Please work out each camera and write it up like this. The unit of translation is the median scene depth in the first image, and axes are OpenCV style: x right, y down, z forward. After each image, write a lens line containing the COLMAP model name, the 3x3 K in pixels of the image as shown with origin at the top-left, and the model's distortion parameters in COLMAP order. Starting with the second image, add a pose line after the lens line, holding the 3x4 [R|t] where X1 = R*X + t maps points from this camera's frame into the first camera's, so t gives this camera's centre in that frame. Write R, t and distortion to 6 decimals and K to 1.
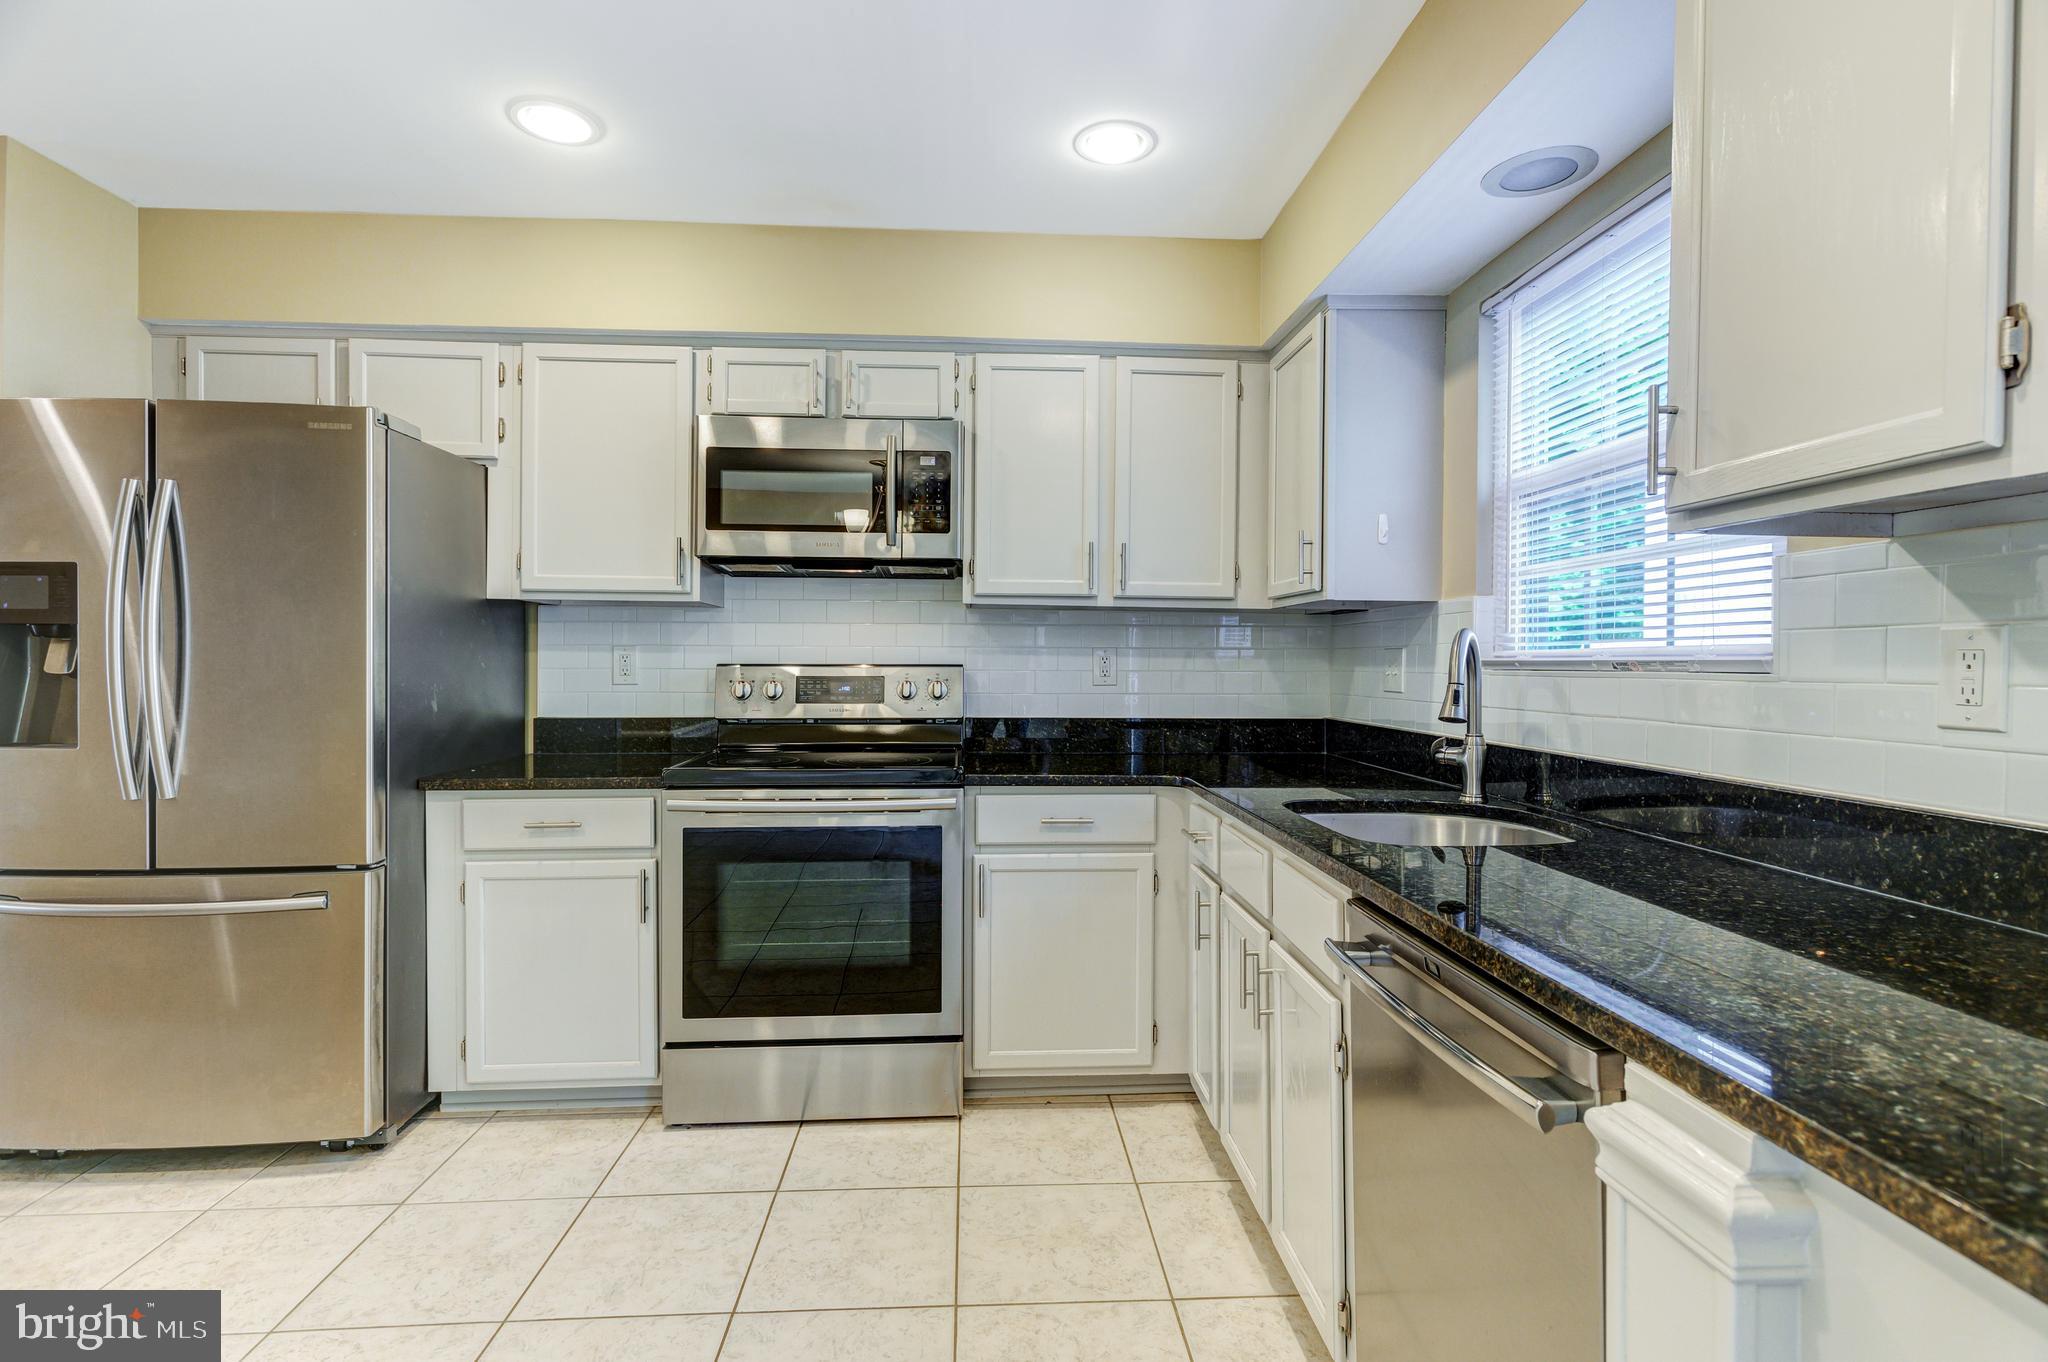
lens RADIAL K [[902.2, 0, 1113.1], [0, 902.2, 669.1], [0, 0, 1]] dist [0.000731, 0.000044]
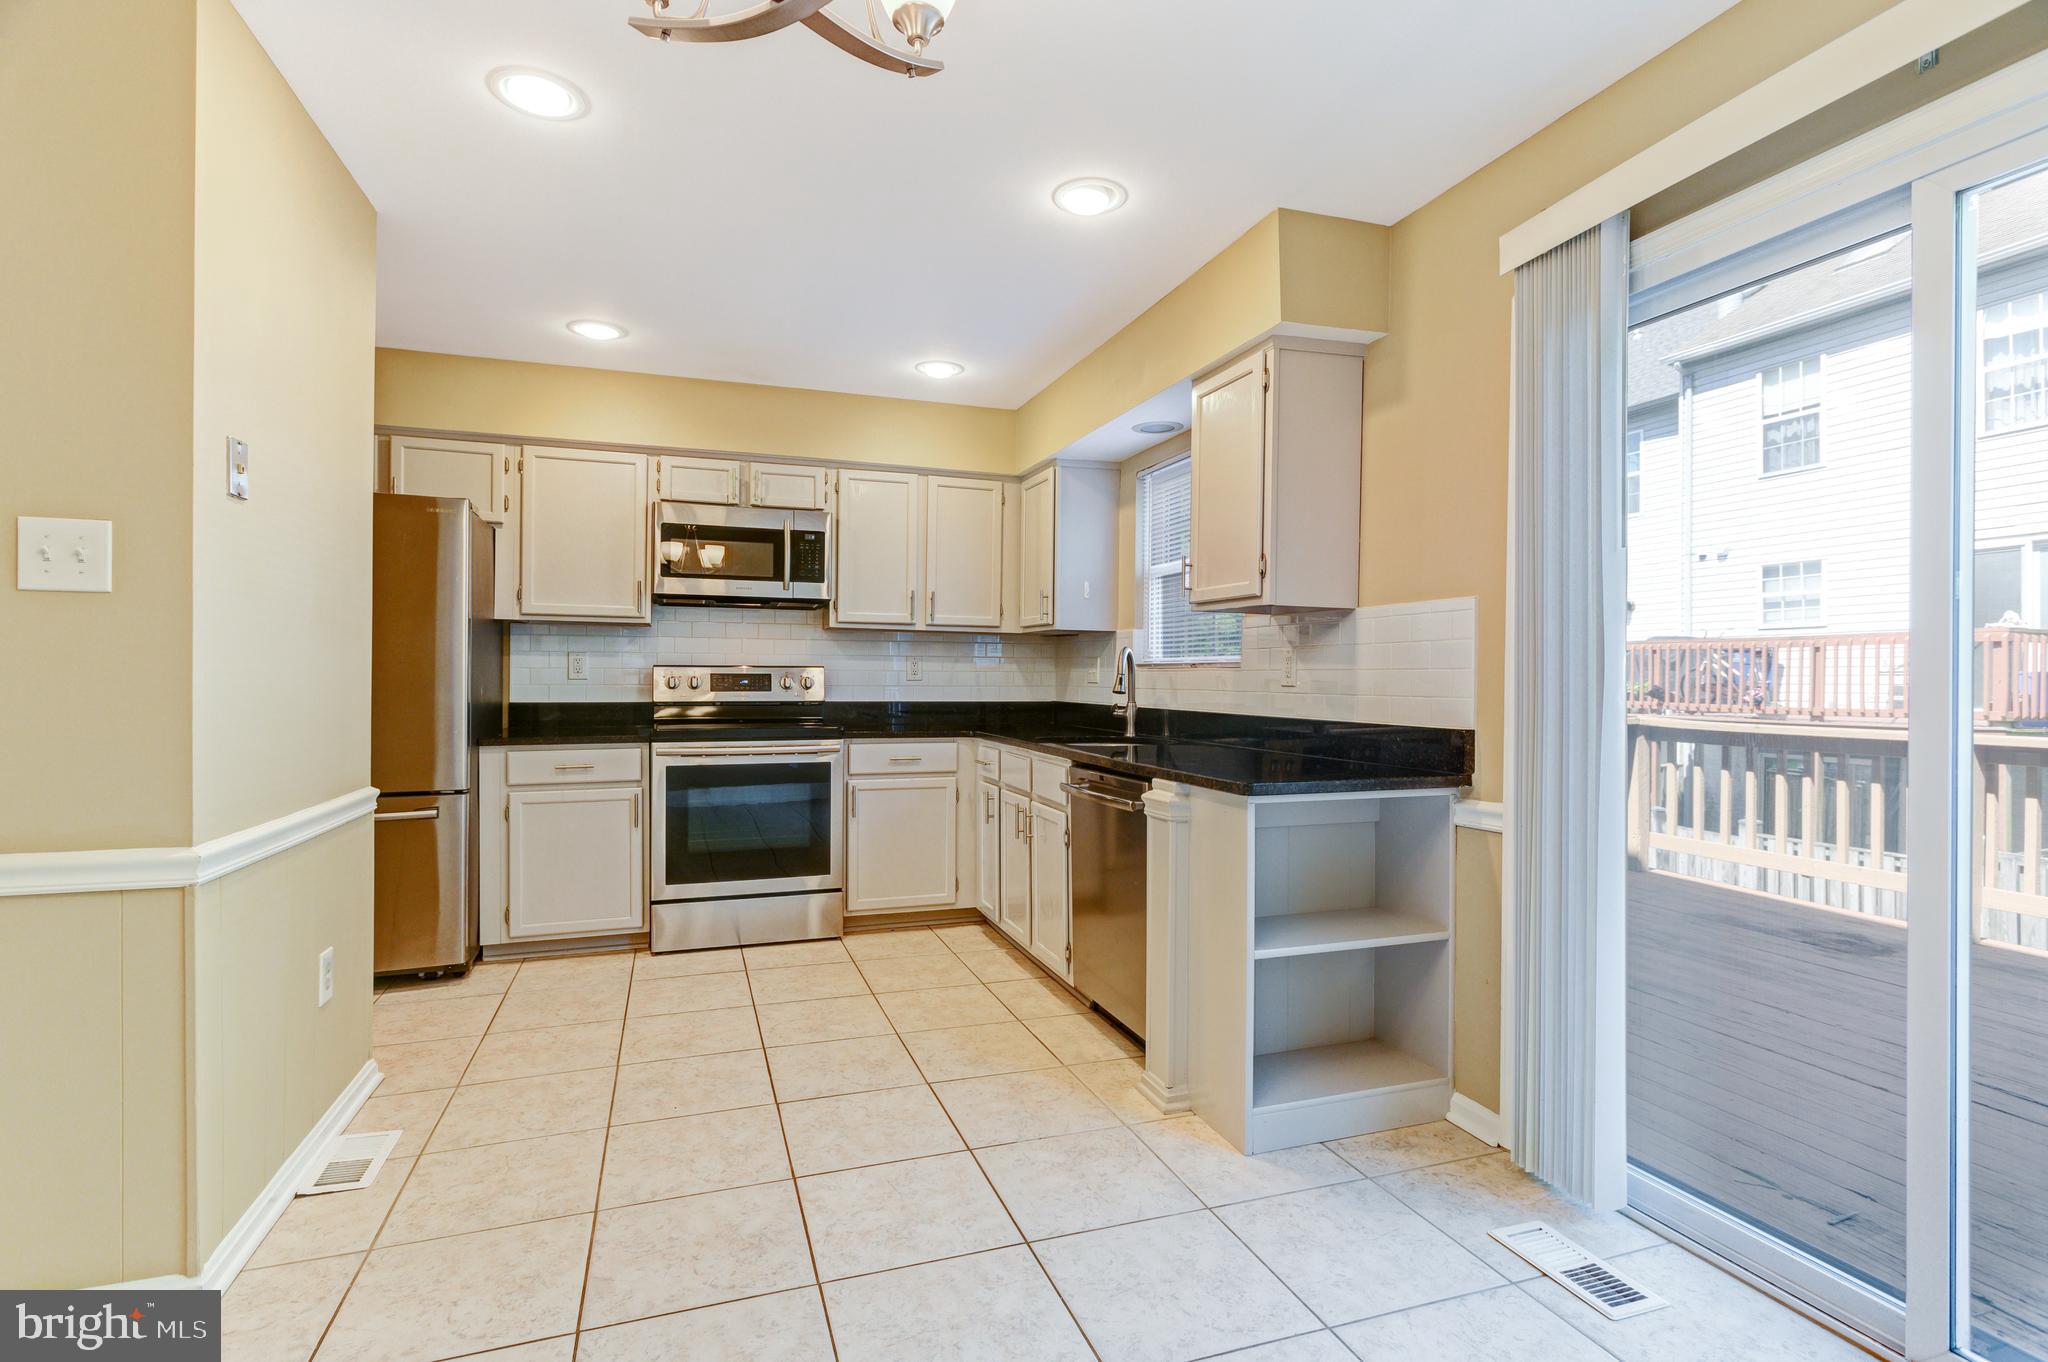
lens RADIAL K [[987.5, 0, 1024.0], [0, 987.5, 681.0], [0, 0, 1]] dist [0.000018, -0.000429]
pose [[0.975899, 0.002391, 0.218209, -0.233909], [-0.001645, 0.999992, -0.003602, 0.029684], [-0.218216, 0.003156, 0.975895, -0.830490]]
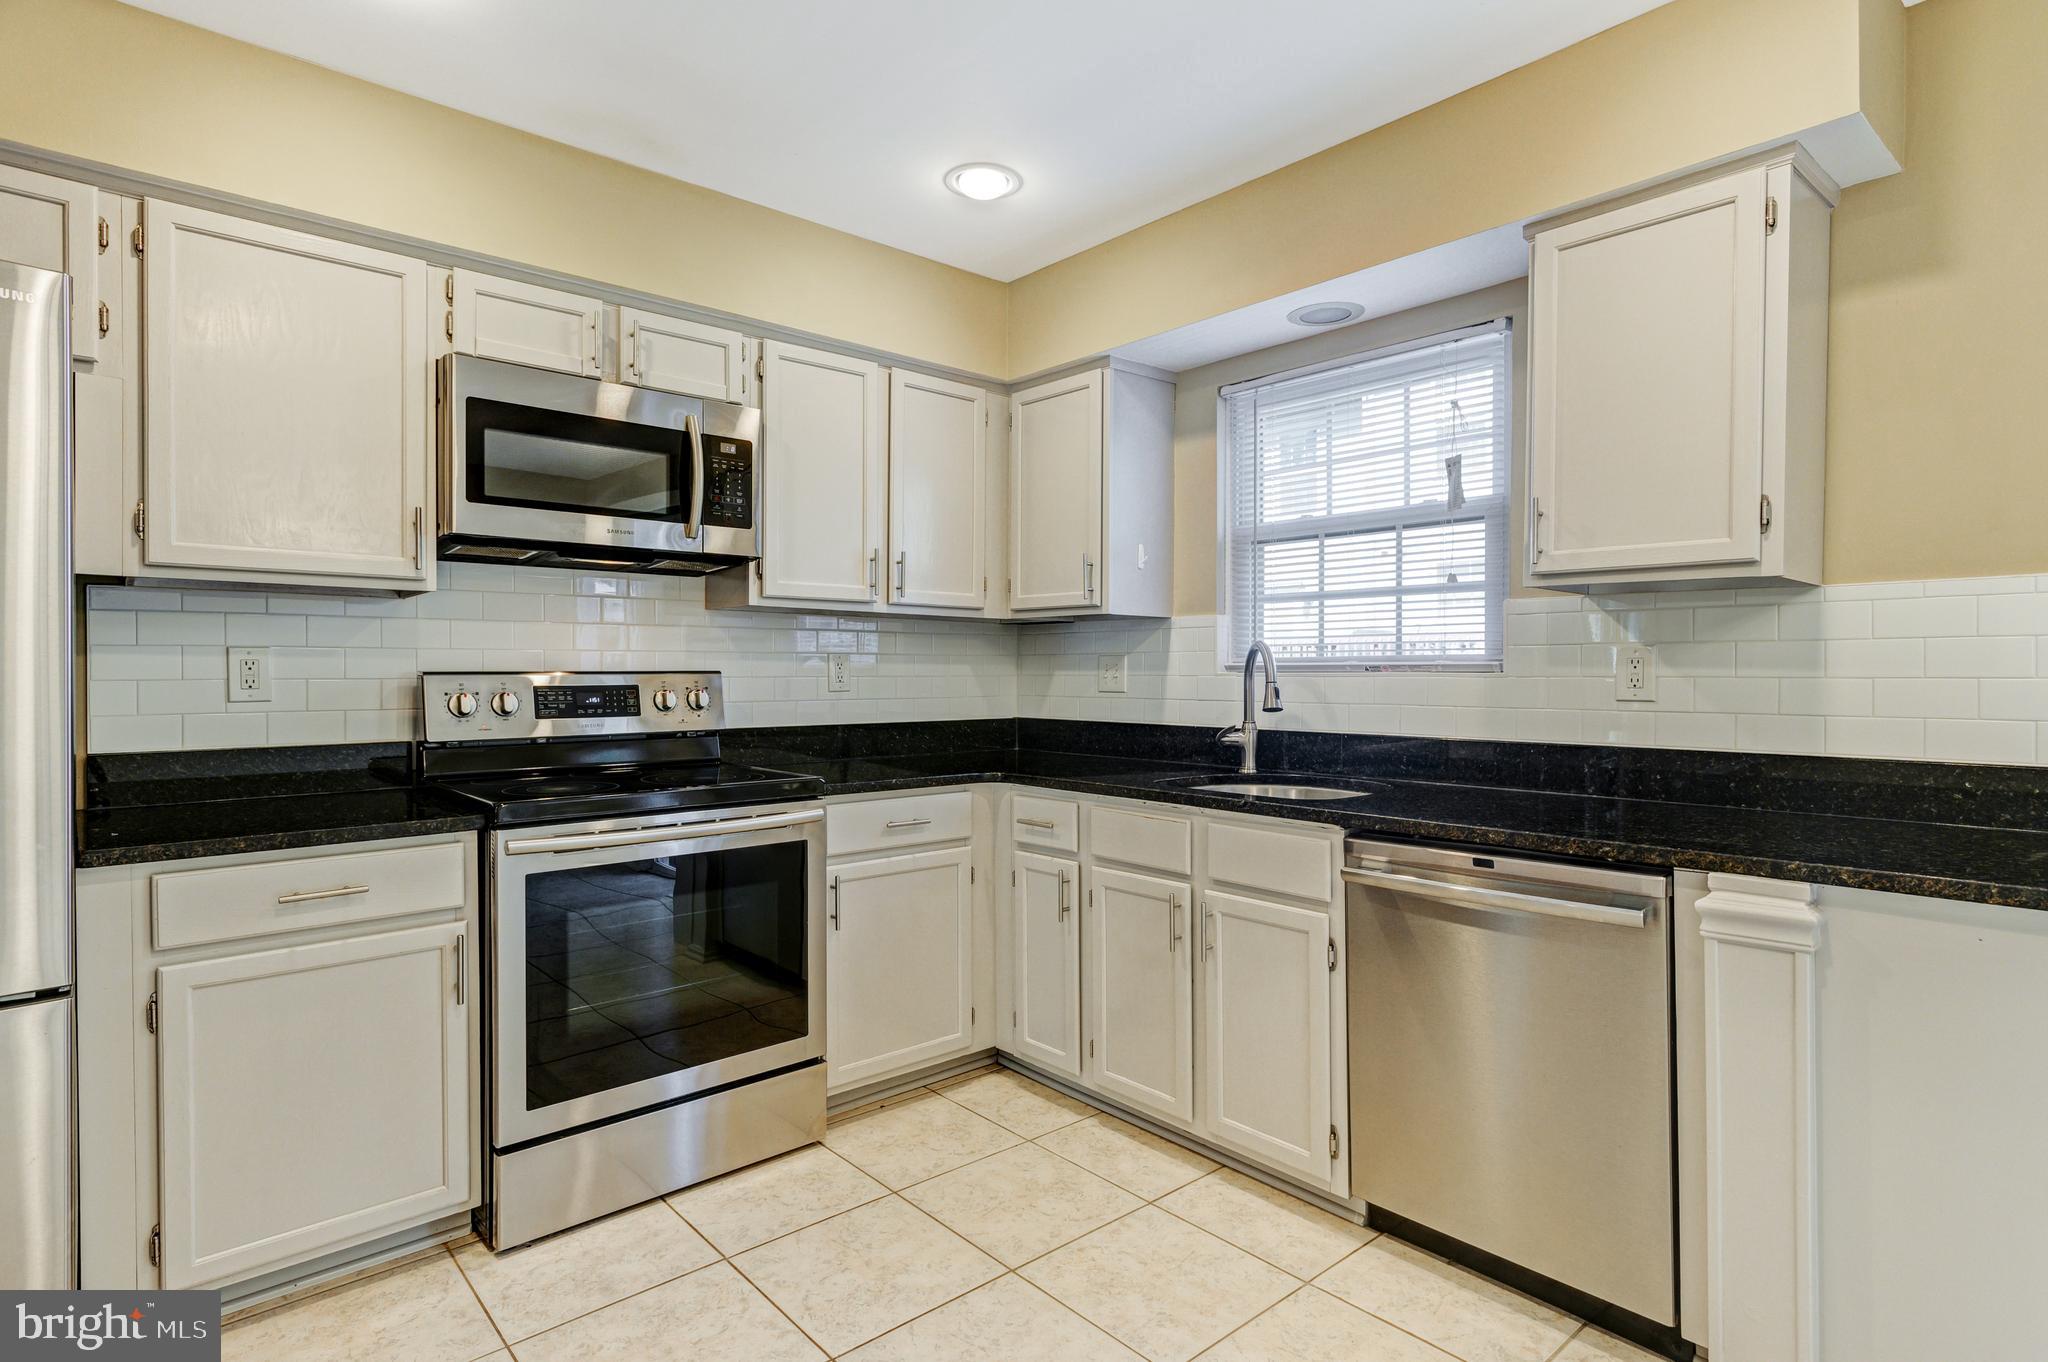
lens RADIAL K [[996.1, 0, 898.6], [0, 996.1, 679.5], [0, 0, 1]] dist [0.003114, 0.000878]
pose [[0.826153, -0.009366, 0.563368, -0.684966], [0.008266, 0.999956, 0.004503, 0.000493], [-0.563385, 0.000936, 0.826194, 0.074183]]
